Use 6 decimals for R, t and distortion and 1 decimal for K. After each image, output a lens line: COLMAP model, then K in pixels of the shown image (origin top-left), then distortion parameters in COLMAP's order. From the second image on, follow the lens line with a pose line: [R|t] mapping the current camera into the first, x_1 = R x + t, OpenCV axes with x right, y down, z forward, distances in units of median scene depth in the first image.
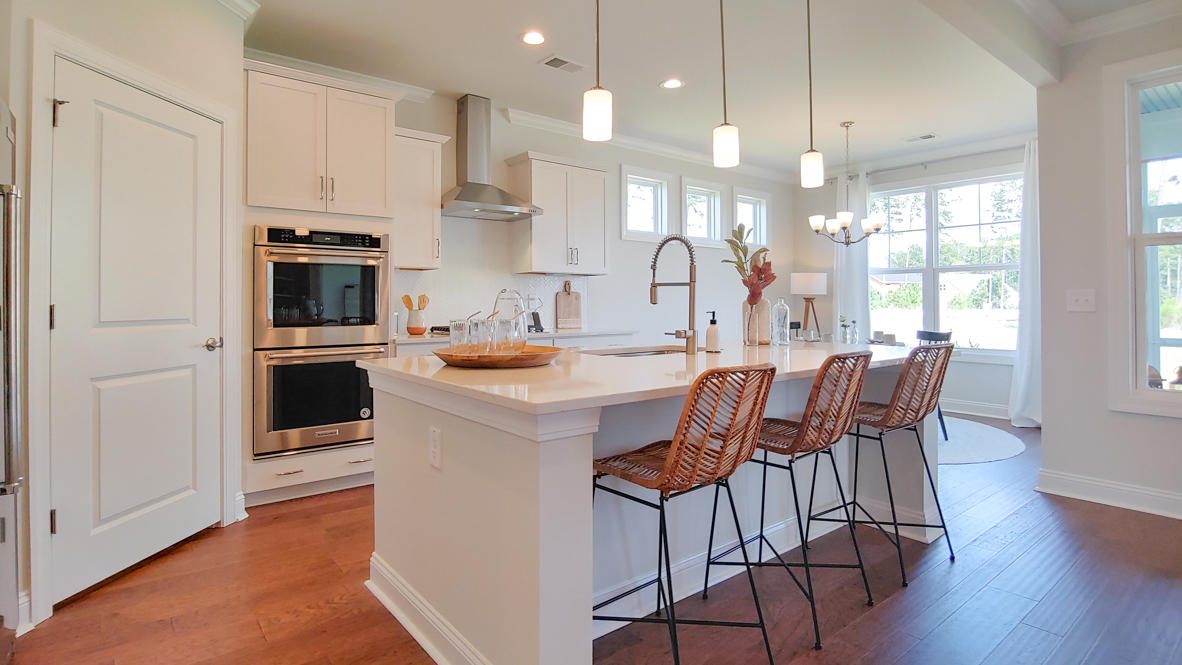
lens RADIAL K [[579.9, 0, 569.6], [0, 579.9, 297.3], [0, 0, 1]] dist [-0.026701, 0.000185]
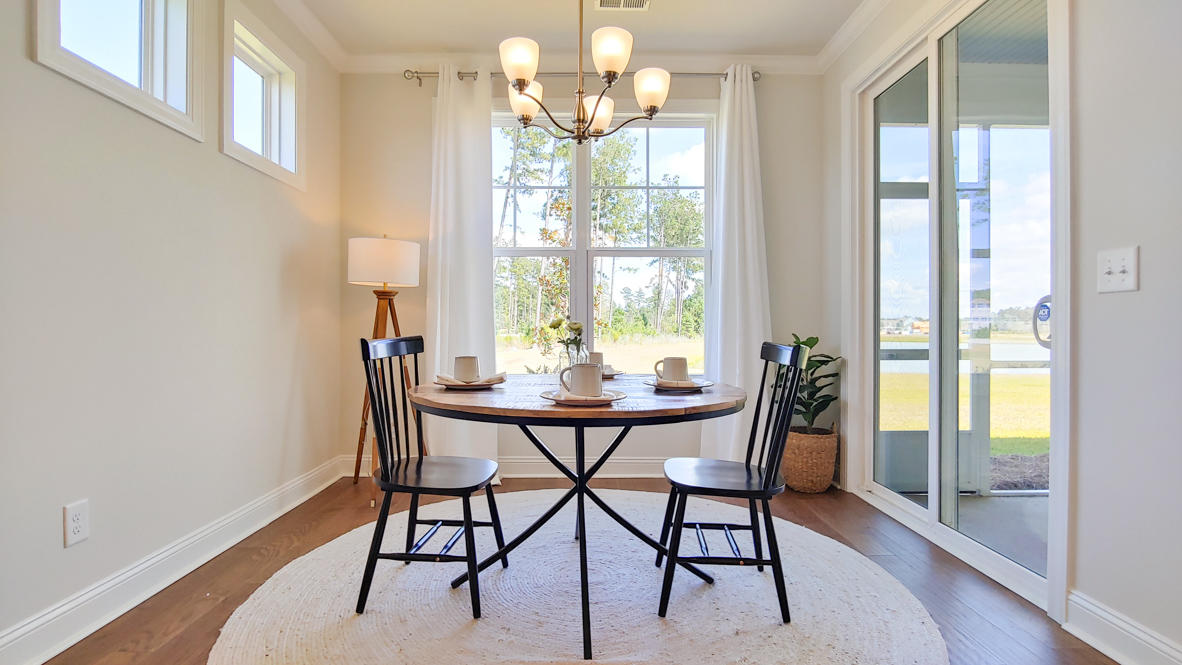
lens RADIAL K [[566.2, 0, 591.0], [0, 566.2, 332.5], [0, 0, 1]] dist [-0.018962, -0.000424]
pose [[0.591280, -0.002980, 0.806461, 0.235662], [-0.008476, 0.999915, 0.009909, 0.056572], [-0.806422, -0.012694, 0.591204, 1.077632]]
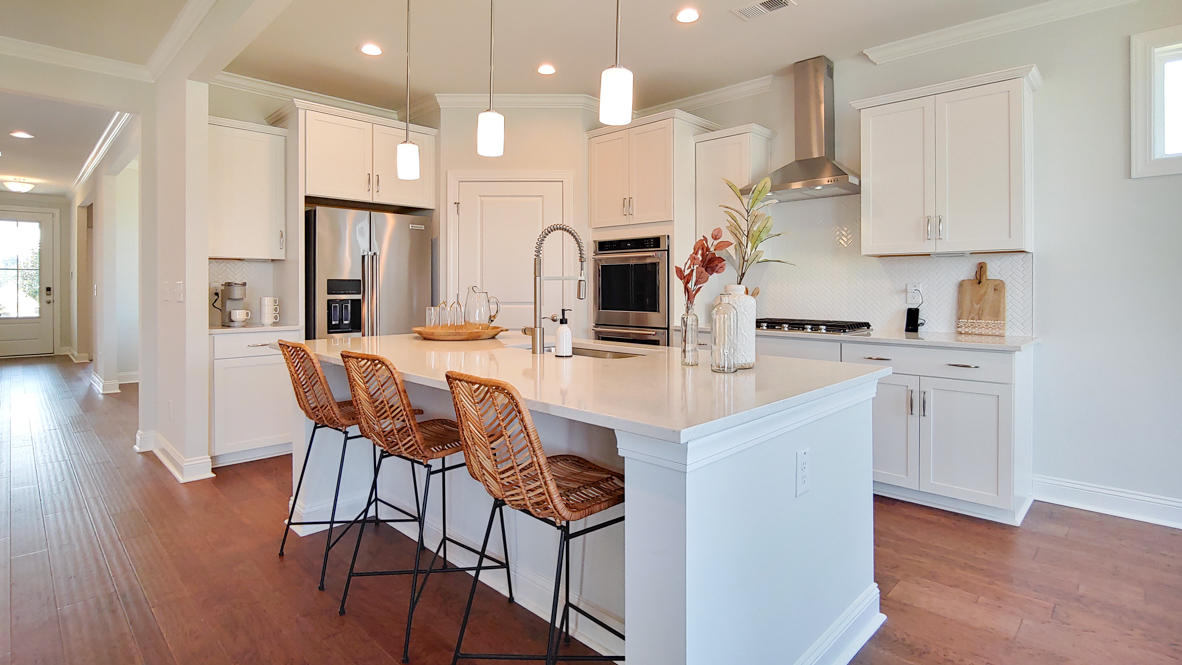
lens RADIAL K [[584.9, 0, 582.8], [0, 584.9, 295.5], [0, 0, 1]] dist [-0.020543, 0.000268]
pose [[0.135728, 0.010454, -0.990691, 0.843652], [0.004735, 0.999926, 0.011200, -0.000867], [0.990735, -0.006212, 0.135668, 0.676059]]
